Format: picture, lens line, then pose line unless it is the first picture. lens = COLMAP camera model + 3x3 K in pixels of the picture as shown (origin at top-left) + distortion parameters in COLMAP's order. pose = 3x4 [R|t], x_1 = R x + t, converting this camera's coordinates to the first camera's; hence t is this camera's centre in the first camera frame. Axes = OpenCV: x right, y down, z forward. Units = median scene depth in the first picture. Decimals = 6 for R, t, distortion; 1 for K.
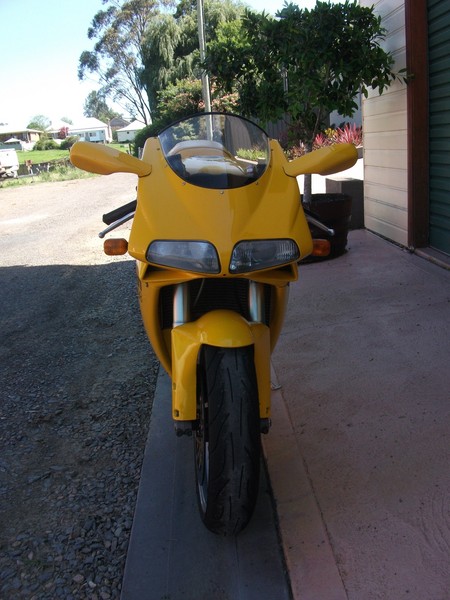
lens RADIAL K [[575.5, 0, 225.0], [0, 575.5, 300.0], [0, 0, 1]] dist [-0.127231, 0.043971]
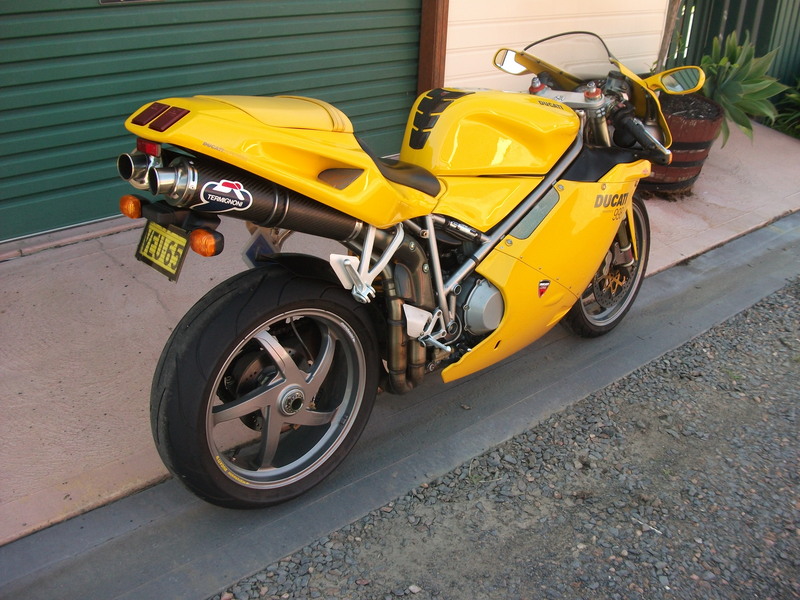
lens RADIAL K [[767.3, 0, 407.0], [0, 767.3, 297.7], [0, 0, 1]] dist [-0.127231, 0.043971]
pose [[-0.618900, -0.309111, 0.722089, -0.863092], [0.208459, 0.821703, 0.530424, -0.629539], [-0.757303, 0.478805, -0.444115, 1.807645]]
